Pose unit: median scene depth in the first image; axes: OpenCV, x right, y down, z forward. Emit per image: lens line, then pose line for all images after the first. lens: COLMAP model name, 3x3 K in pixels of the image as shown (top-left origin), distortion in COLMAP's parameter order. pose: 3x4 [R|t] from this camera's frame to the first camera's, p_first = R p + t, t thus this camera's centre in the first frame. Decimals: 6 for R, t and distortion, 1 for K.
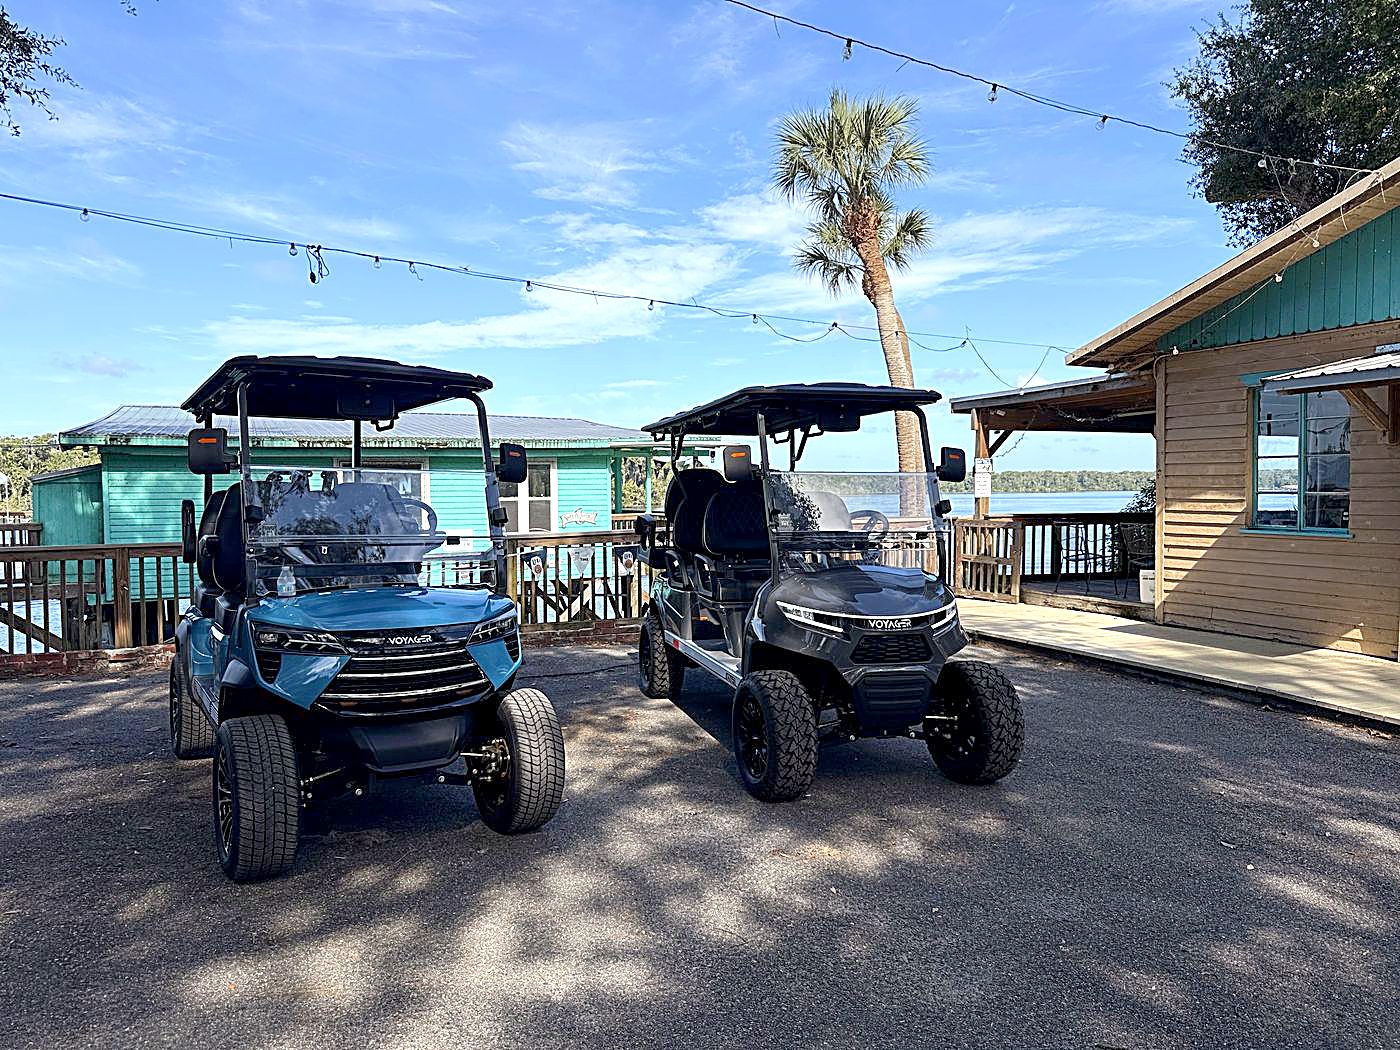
lens RADIAL K [[1077.6, 0, 732.6], [0, 1077.6, 549.9], [0, 0, 1]] dist [0.093348, -0.074318]
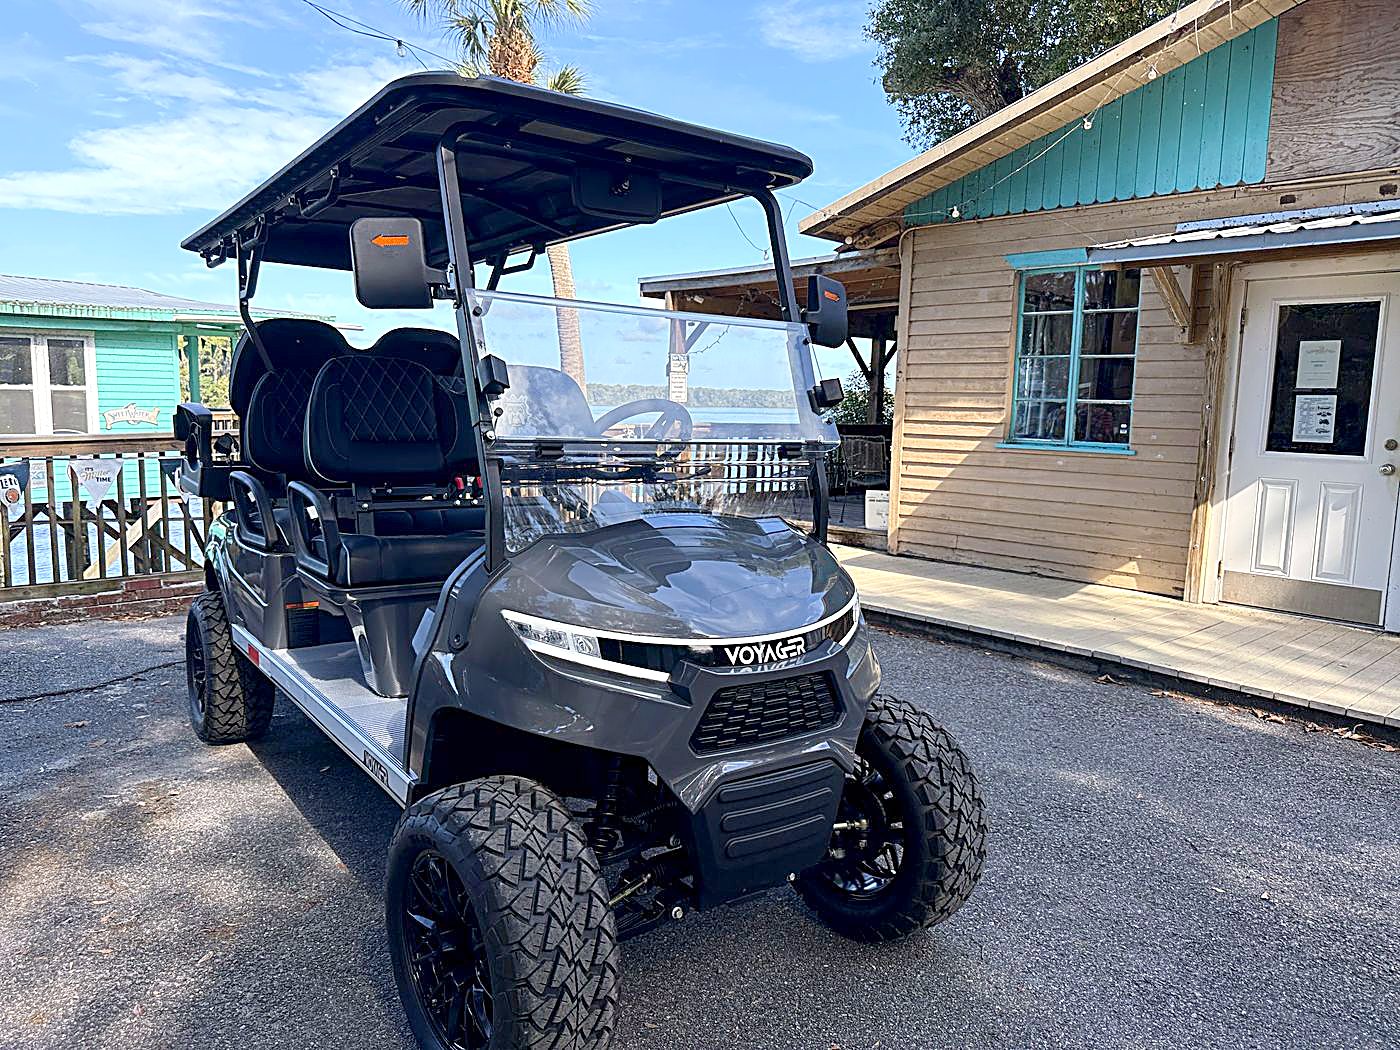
lens RADIAL K [[1077.6, 0, 732.6], [0, 1077.6, 549.9], [0, 0, 1]] dist [0.093348, -0.074318]
pose [[0.944323, -0.021248, 0.328333, -0.005448], [-0.006022, 0.996629, 0.081818, -0.004548], [-0.328965, -0.079239, 0.941012, 0.288289]]
